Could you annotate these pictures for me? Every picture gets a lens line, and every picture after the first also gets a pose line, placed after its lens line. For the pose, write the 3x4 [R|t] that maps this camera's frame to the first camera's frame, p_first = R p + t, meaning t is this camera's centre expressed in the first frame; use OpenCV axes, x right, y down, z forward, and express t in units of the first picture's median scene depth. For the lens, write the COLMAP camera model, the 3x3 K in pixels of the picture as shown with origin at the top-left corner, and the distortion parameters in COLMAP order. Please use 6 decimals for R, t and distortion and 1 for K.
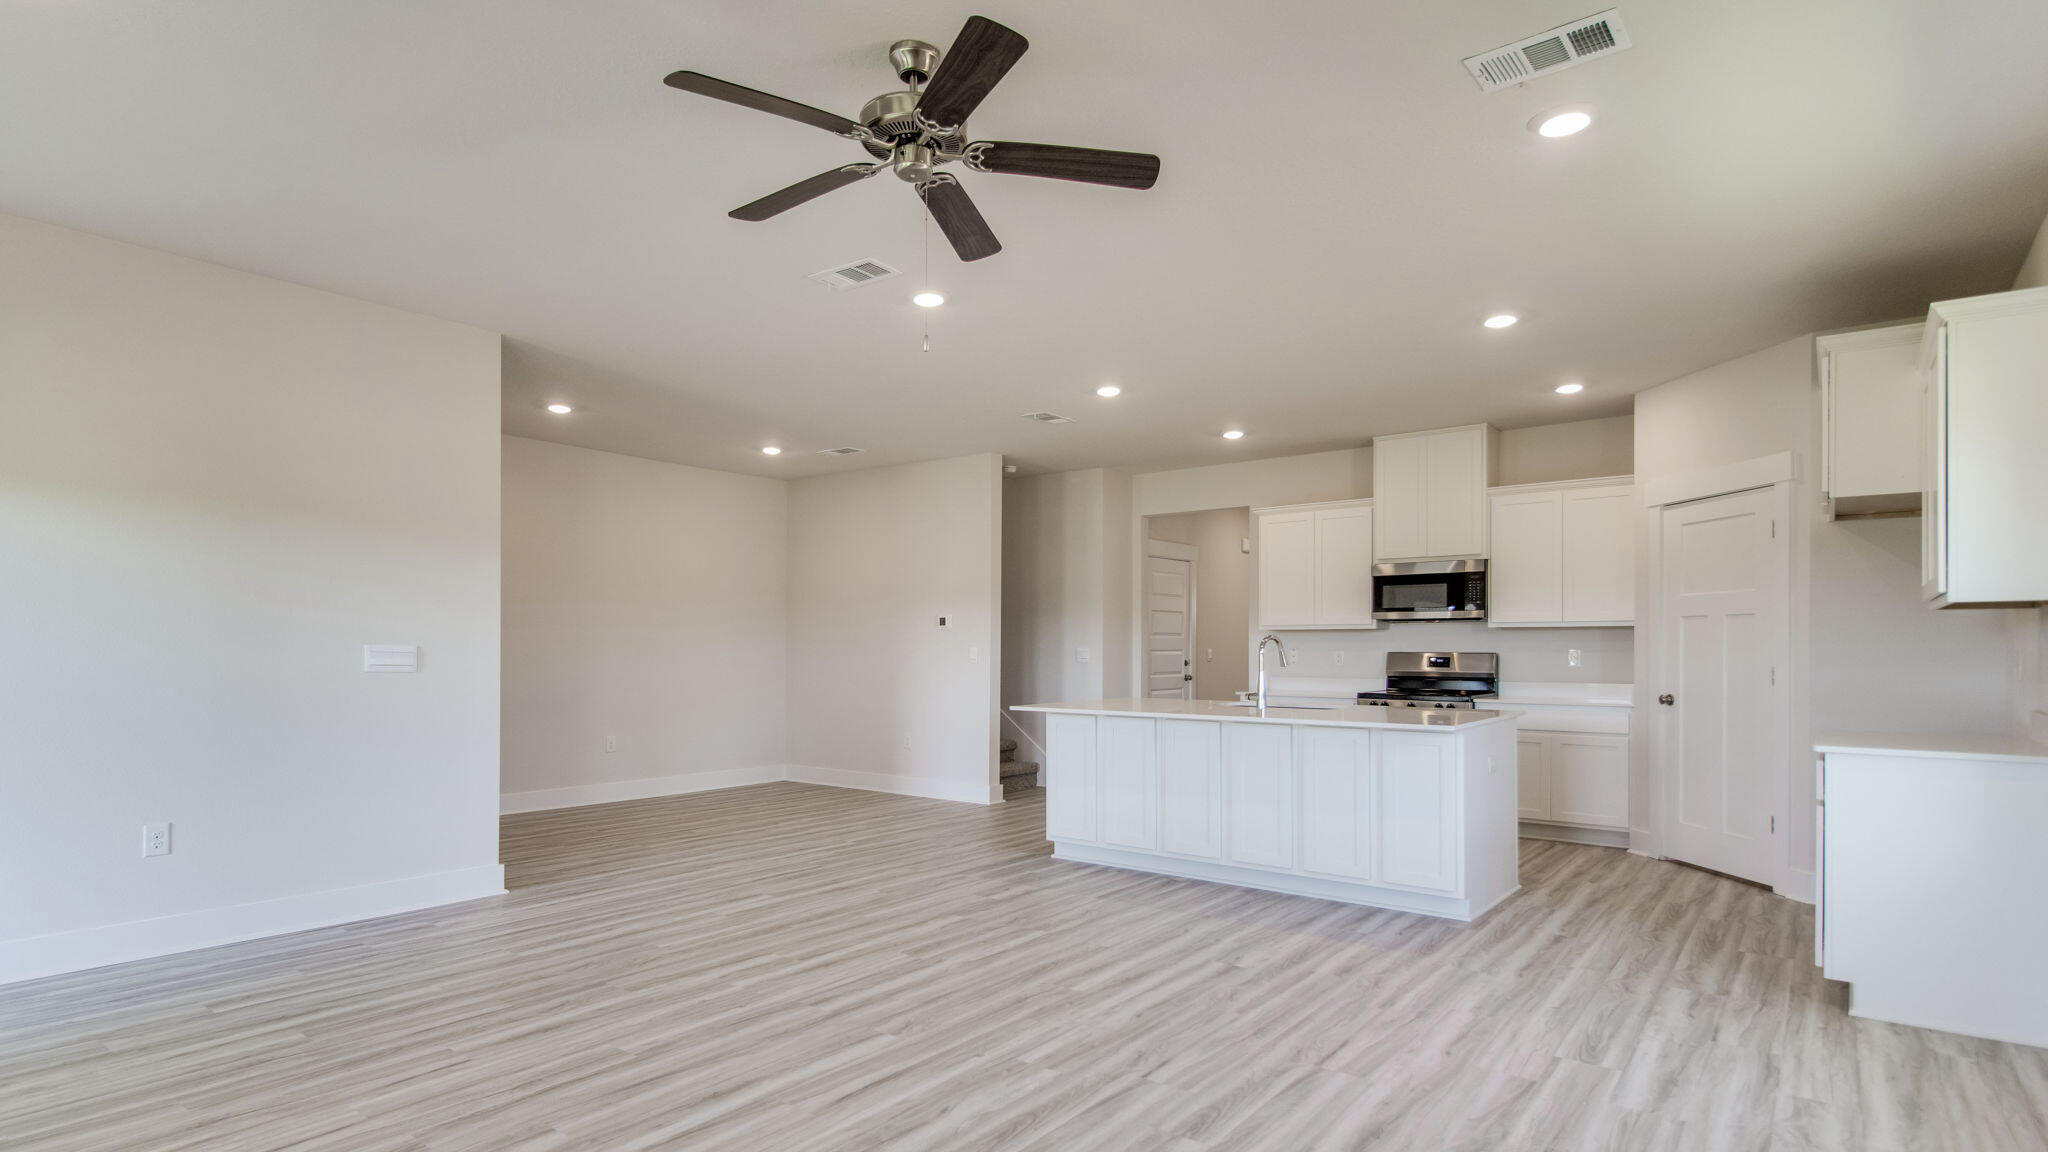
lens RADIAL K [[1053.8, 0, 998.7], [0, 1053.8, 643.7], [0, 0, 1]] dist [0.006286, -0.001289]
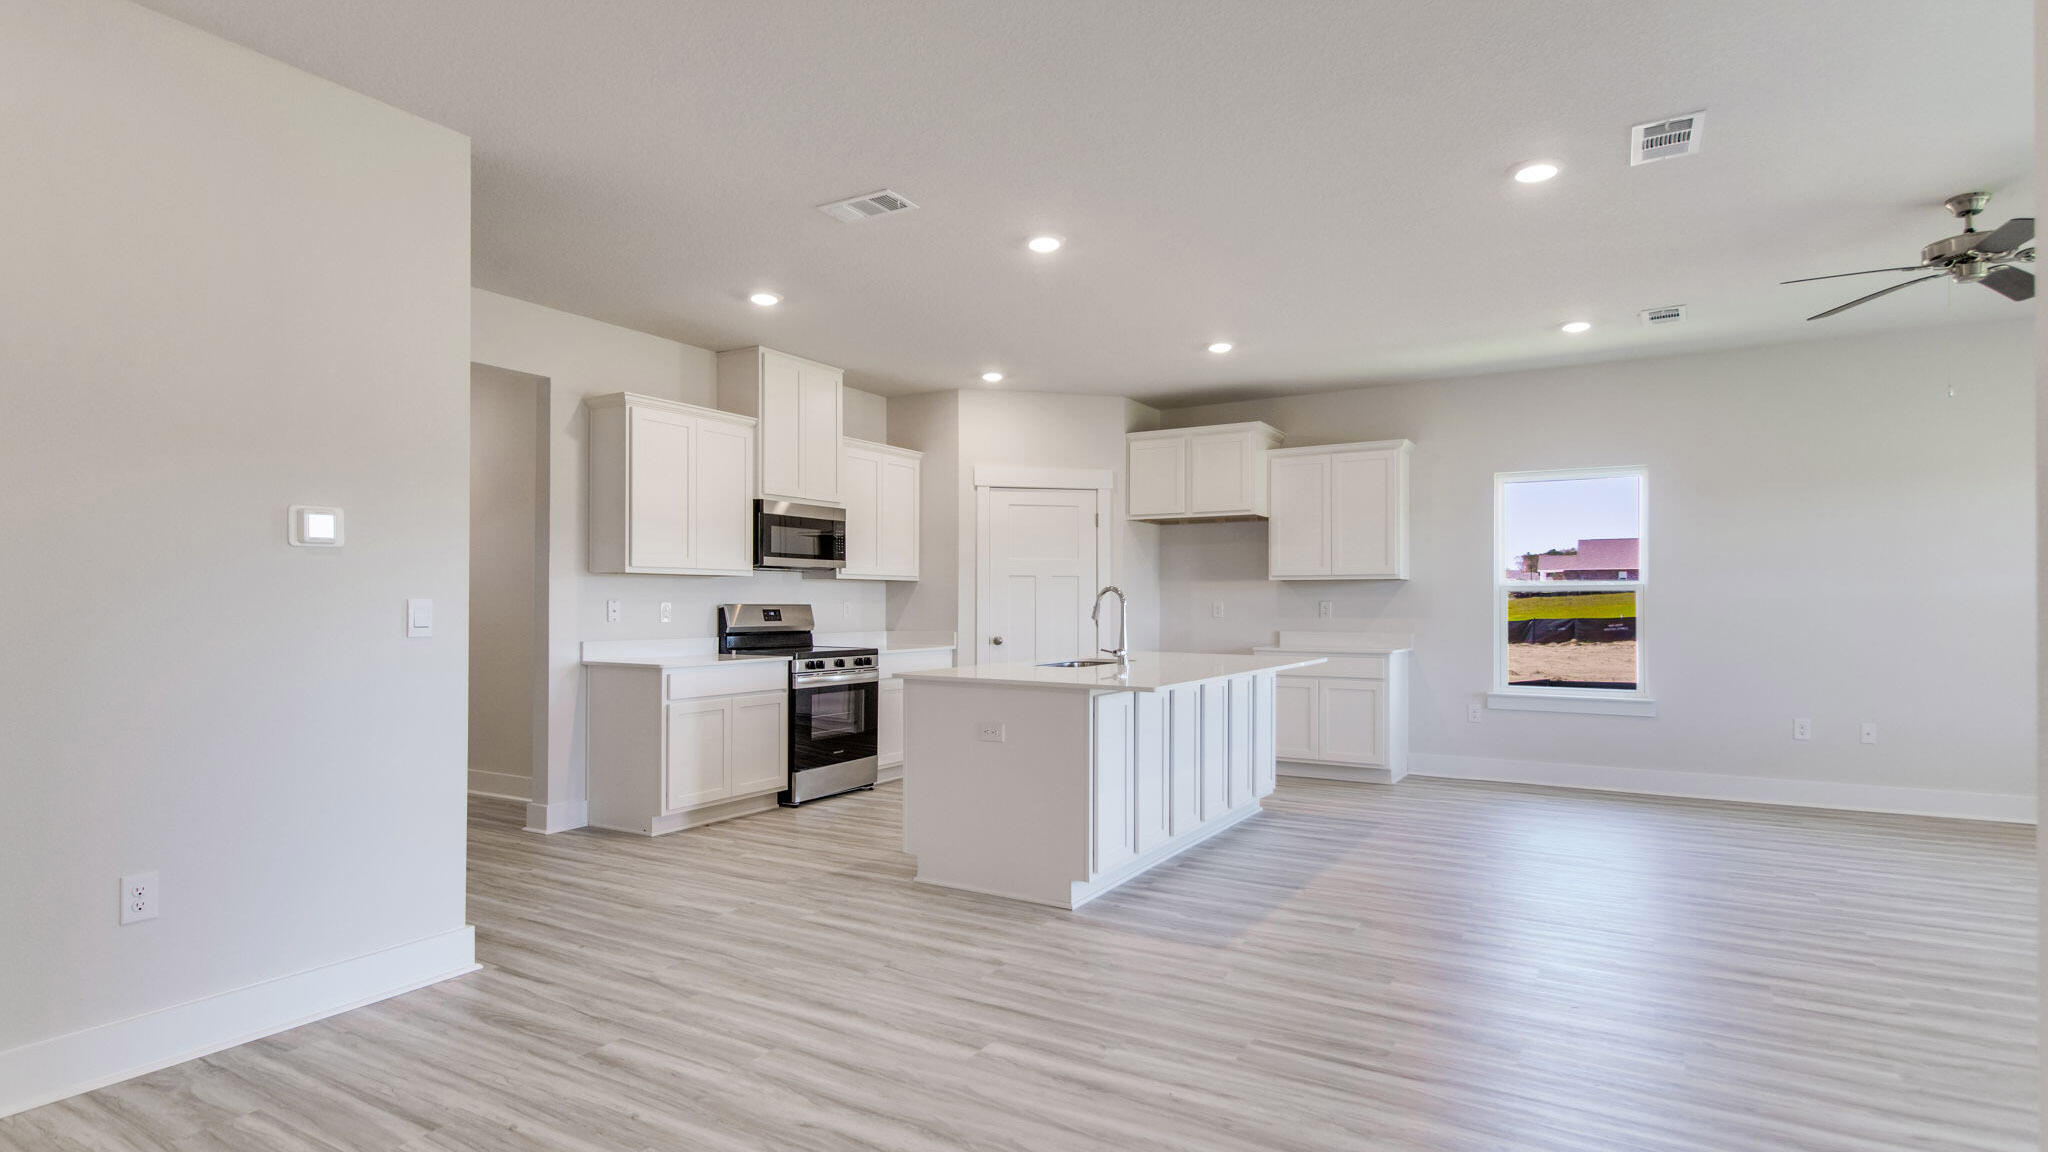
lens RADIAL K [[1053.8, 0, 1015.3], [0, 1053.8, 592.8], [0, 0, 1]] dist [0.006286, -0.001289]
pose [[-0.128941, 0.008624, 0.991615, -0.531917], [-0.006867, 0.999930, -0.009589, 0.006196], [-0.991628, -0.008045, -0.128873, 0.970628]]
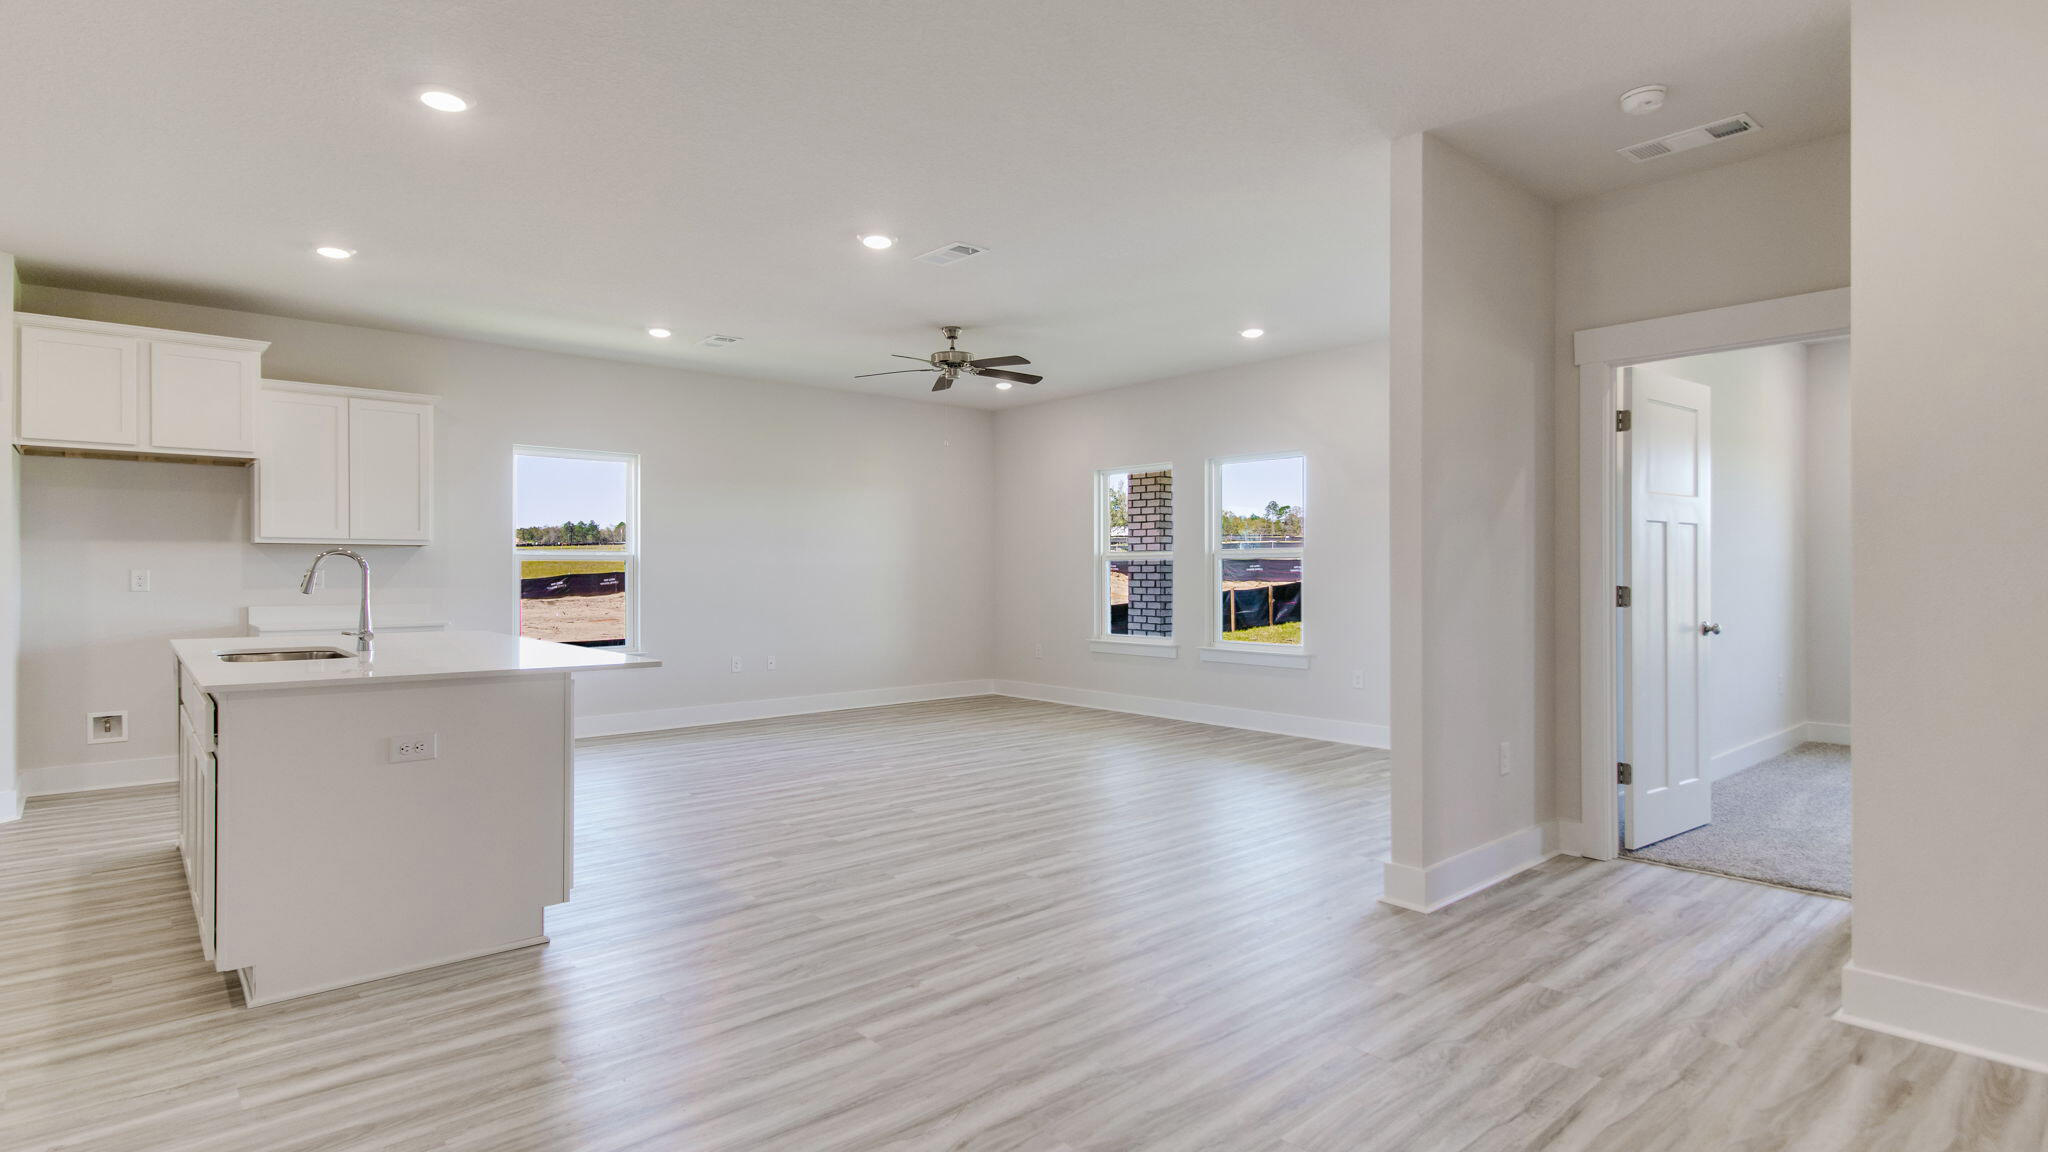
lens RADIAL K [[1022.2, 0, 1024.4], [0, 1022.2, 568.0], [0, 0, 1]] dist [0.000933, -0.002615]
pose [[-0.985971, -0.000399, 0.166916, -0.250261], [-0.001660, 0.999971, -0.007415, 0.007270], [-0.166908, -0.007588, -0.985943, 1.290480]]
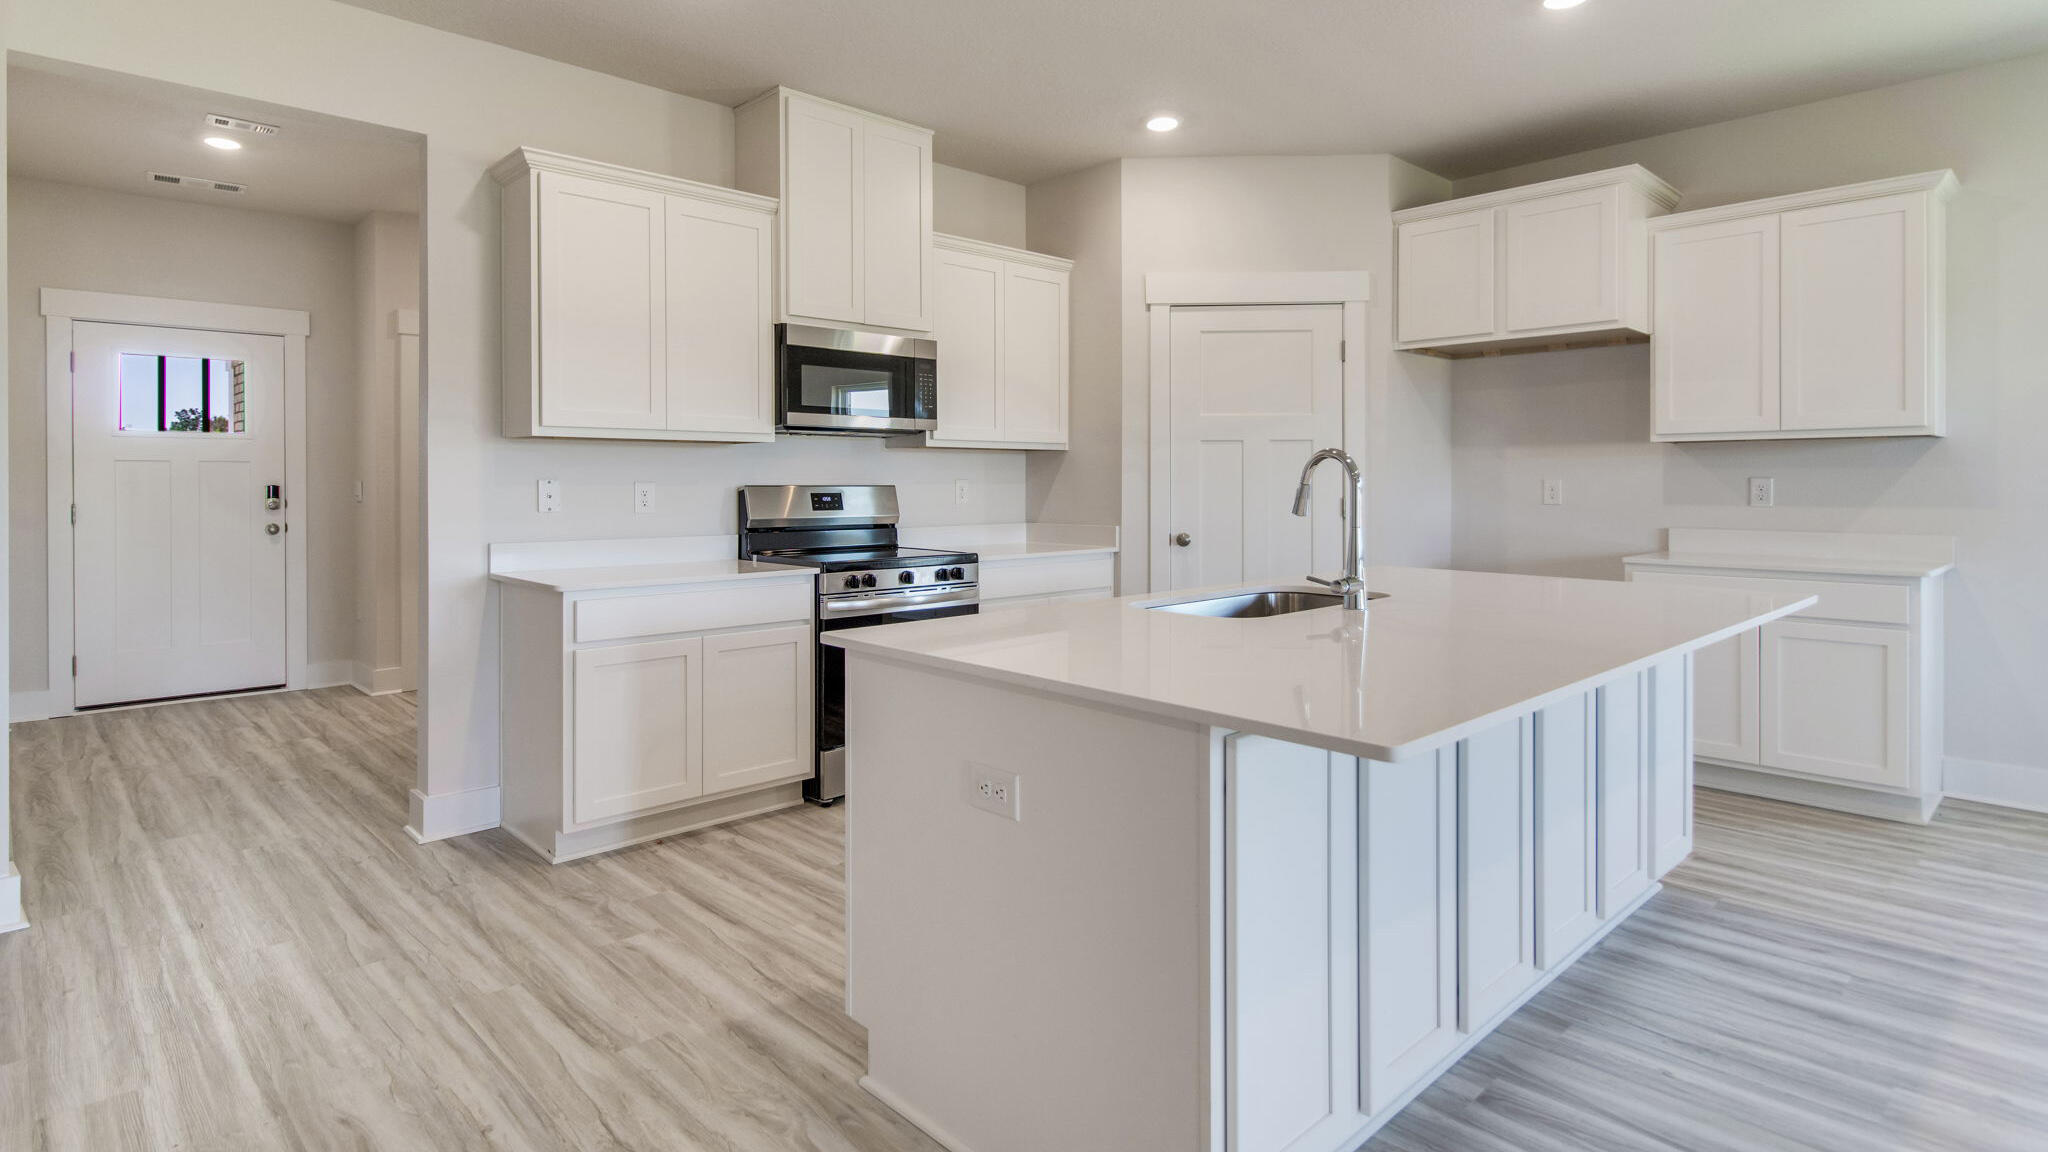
lens RADIAL K [[1053.8, 0, 1013.2], [0, 1053.8, 482.8], [0, 0, 1]] dist [0.006286, -0.001289]
pose [[0.138334, -0.001906, 0.990384, -0.174839], [-0.003493, 0.999991, 0.002413, 0.005463], [-0.990379, -0.003793, 0.138326, 0.864545]]
